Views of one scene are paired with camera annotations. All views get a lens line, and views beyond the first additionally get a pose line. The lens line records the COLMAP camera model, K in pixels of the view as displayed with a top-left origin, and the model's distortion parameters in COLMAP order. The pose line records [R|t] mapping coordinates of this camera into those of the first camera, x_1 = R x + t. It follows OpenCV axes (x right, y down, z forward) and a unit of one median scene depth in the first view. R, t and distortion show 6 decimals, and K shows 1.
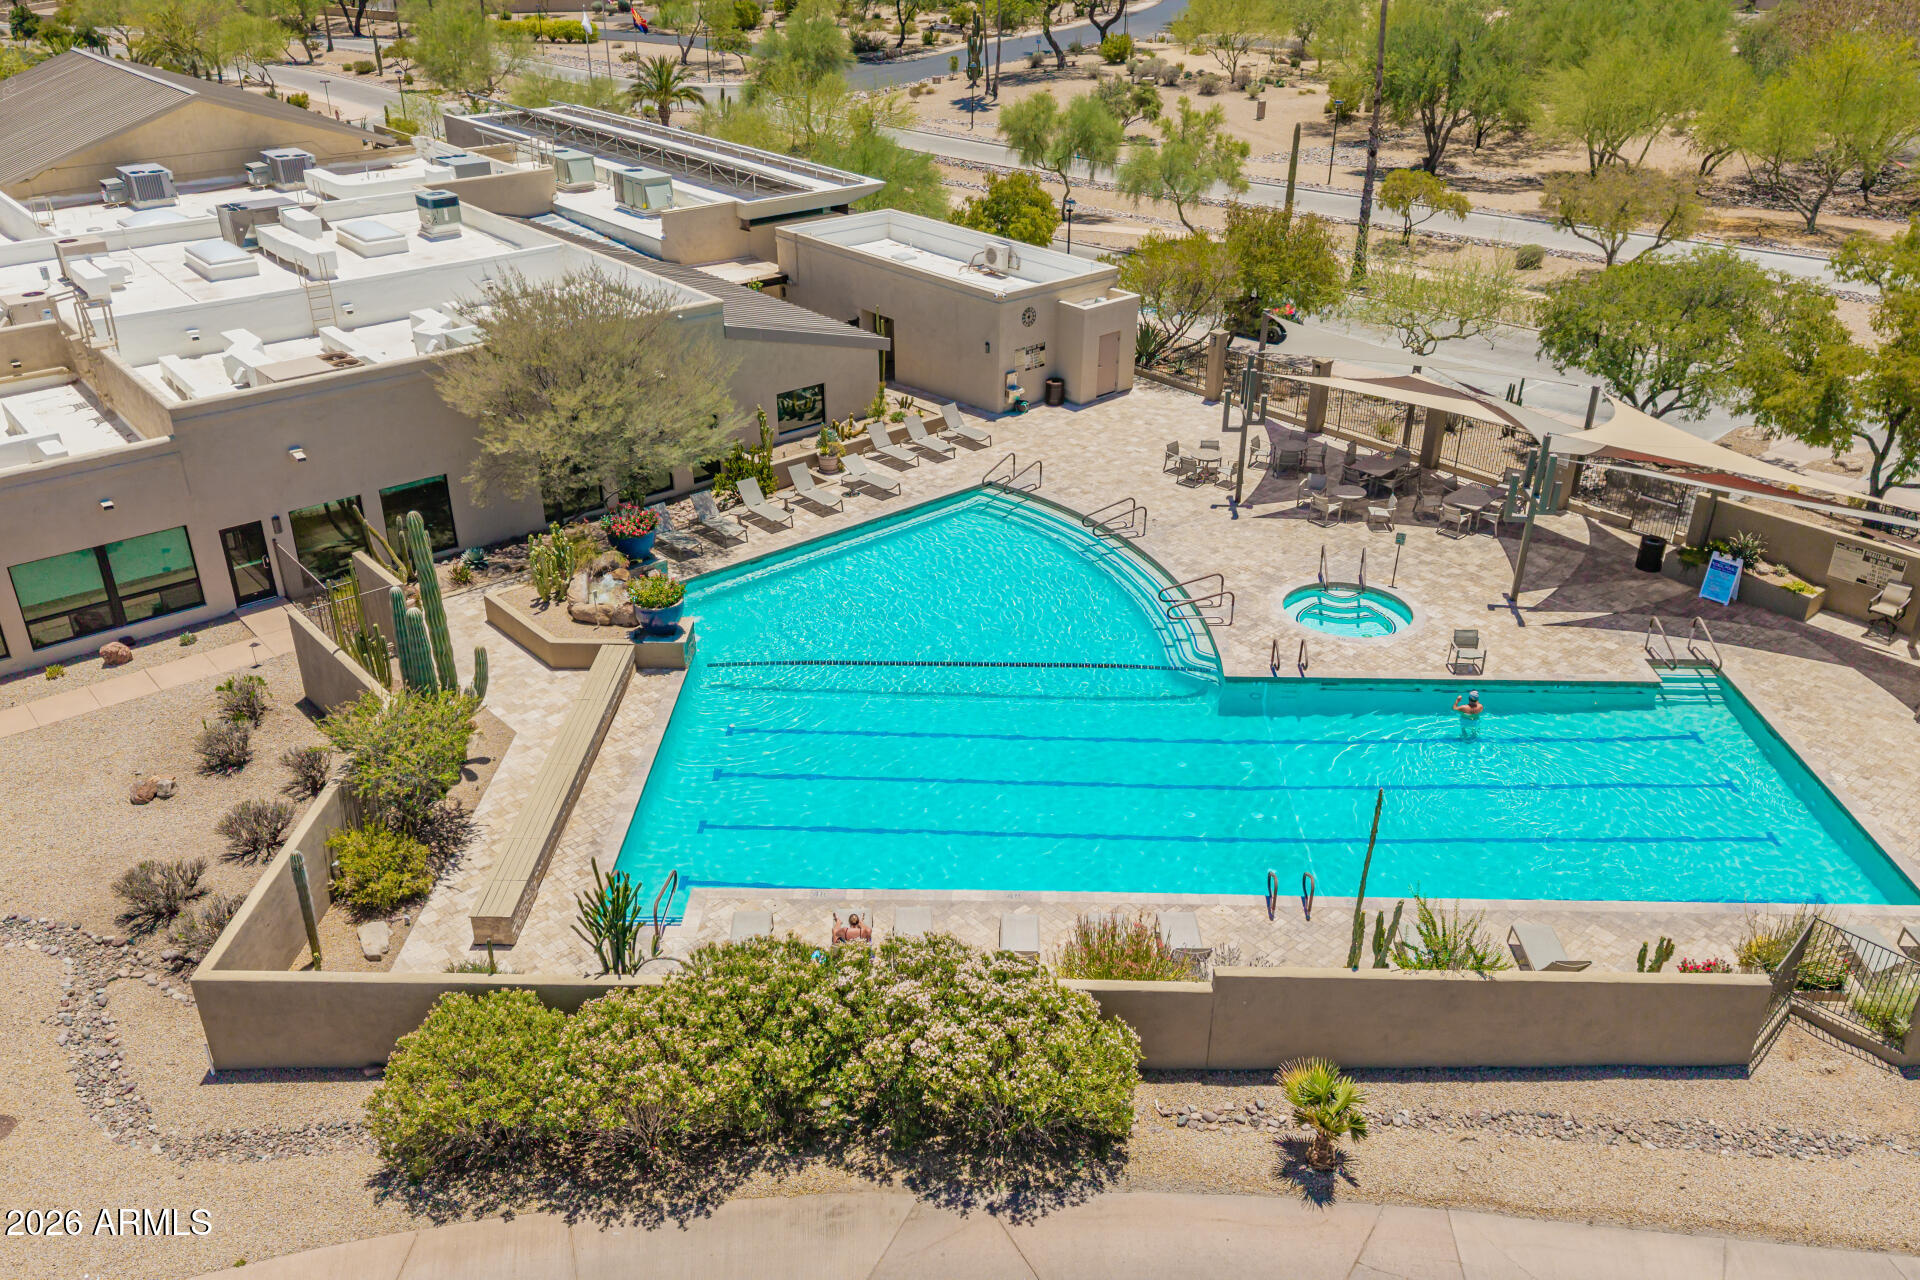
lens RADIAL K [[1527.4, 0, 960.0], [0, 1527.4, 640.0], [0, 0, 1]] dist [0.080104, -0.090171]
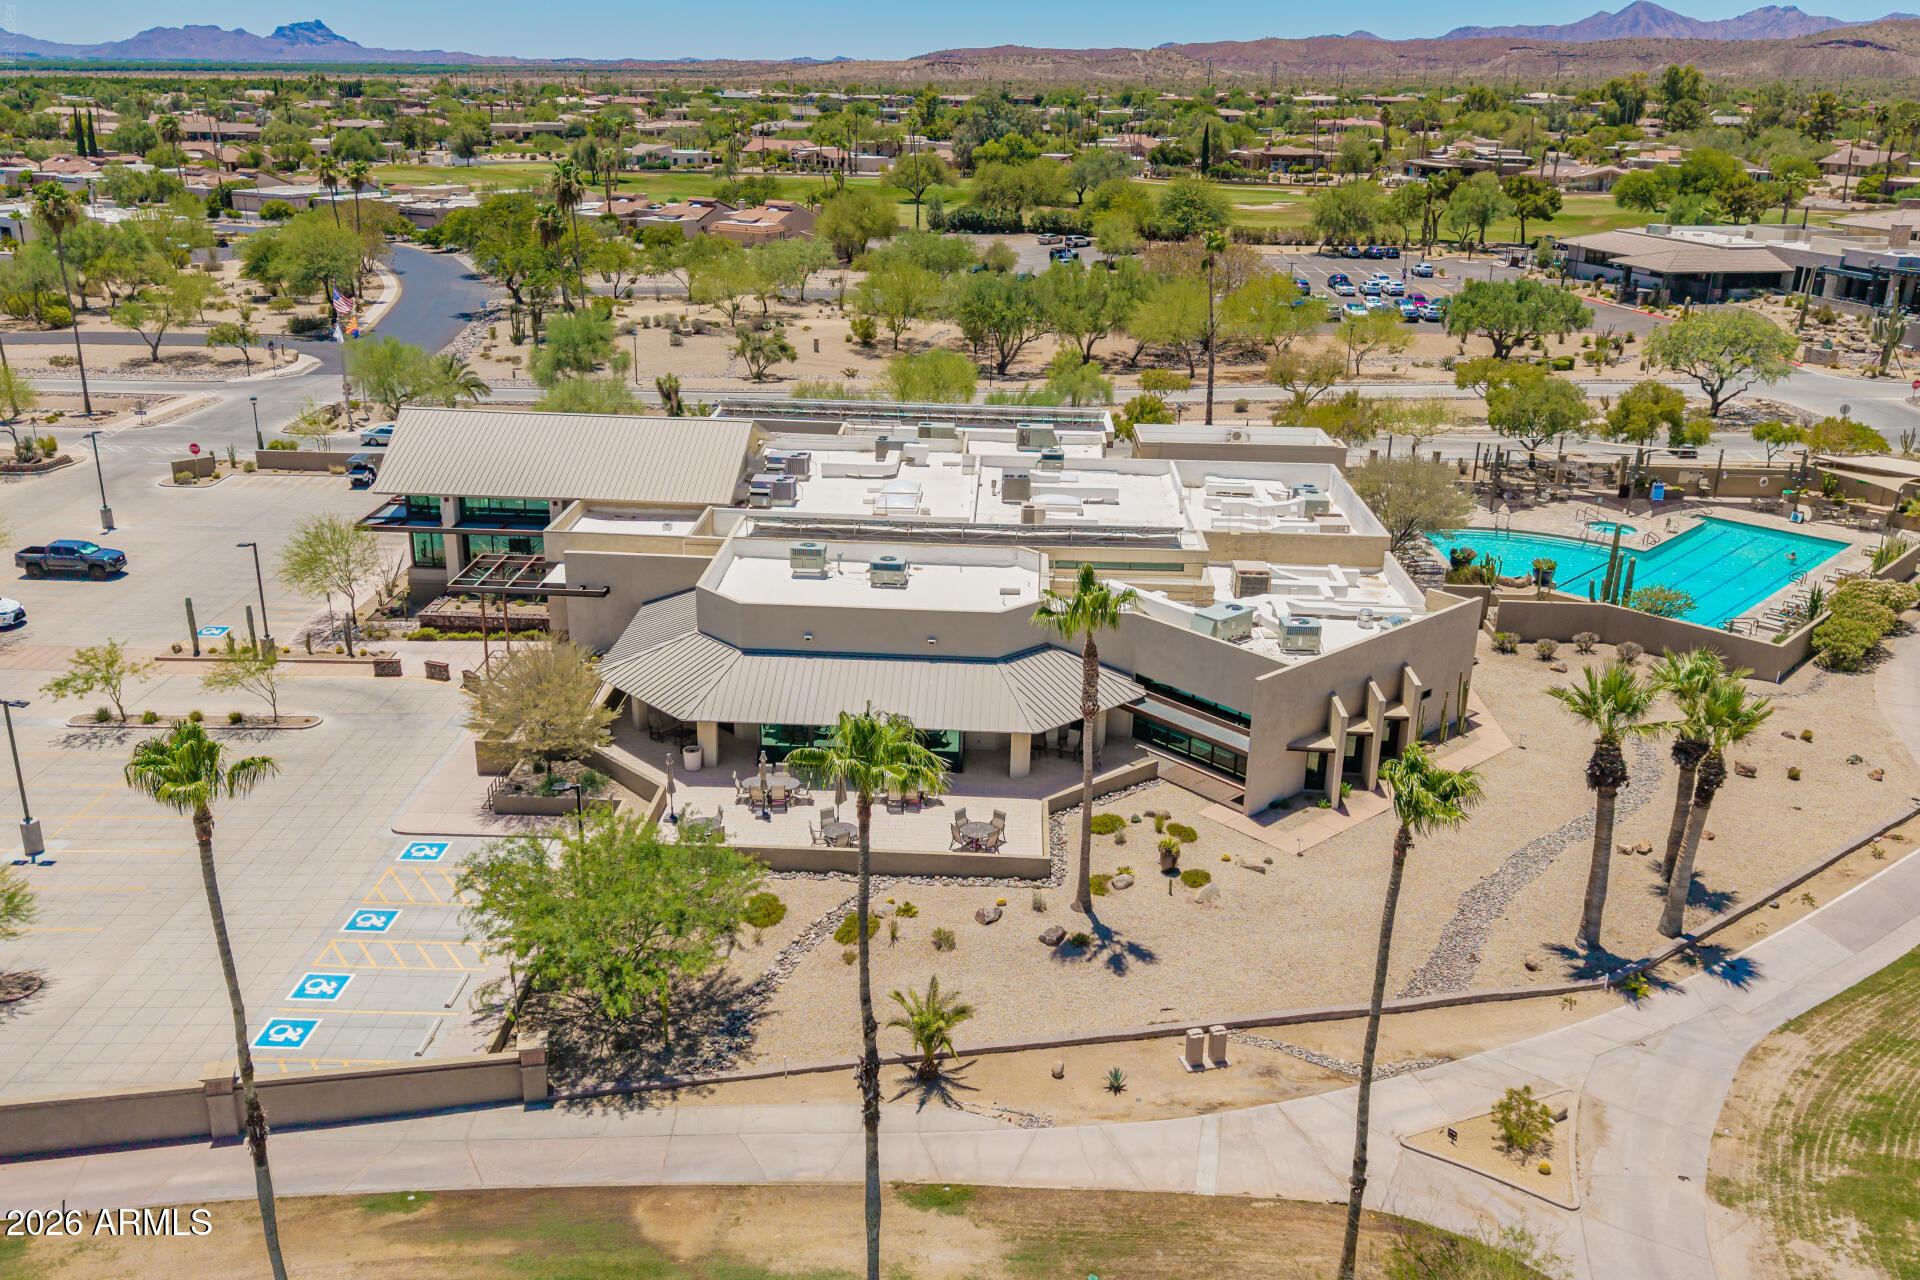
lens RADIAL K [[1574.8, 0, 960.0], [0, 1574.8, 640.0], [0, 0, 1]] dist [-0.004010, 0.045927]
pose [[0.683914, -0.243043, 0.687889, -2.111128], [0.320367, 0.947156, 0.016130, -0.209861], [-0.655459, 0.209345, 0.725637, -0.135086]]
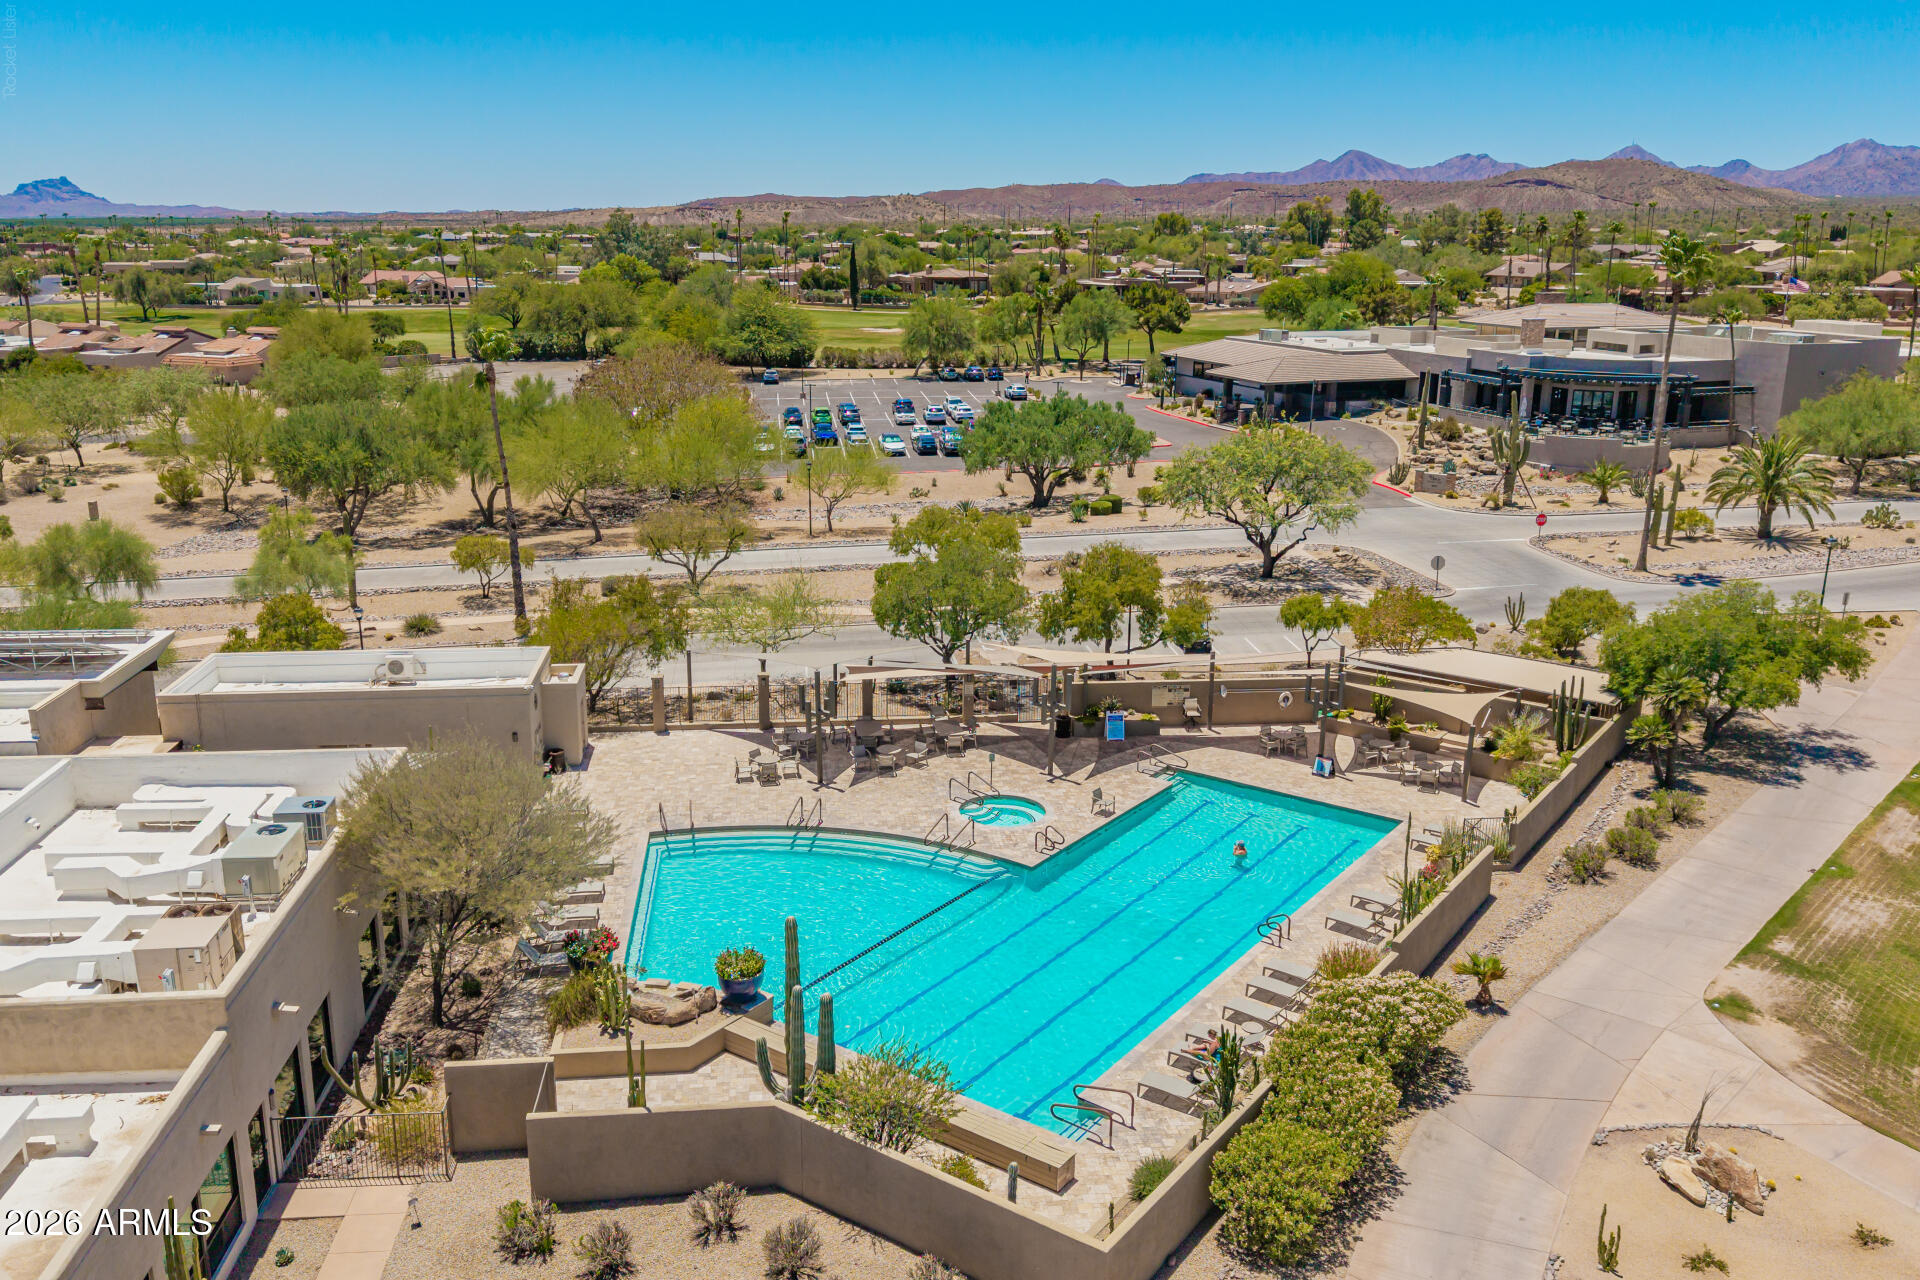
lens RADIAL K [[1527.4, 0, 960.0], [0, 1527.4, 640.0], [0, 0, 1]] dist [0.080104, -0.090171]
pose [[0.576479, -0.218089, 0.787470, -0.789742], [0.371591, 0.928276, -0.014944, -0.147696], [-0.727730, 0.301232, 0.616172, 0.084620]]
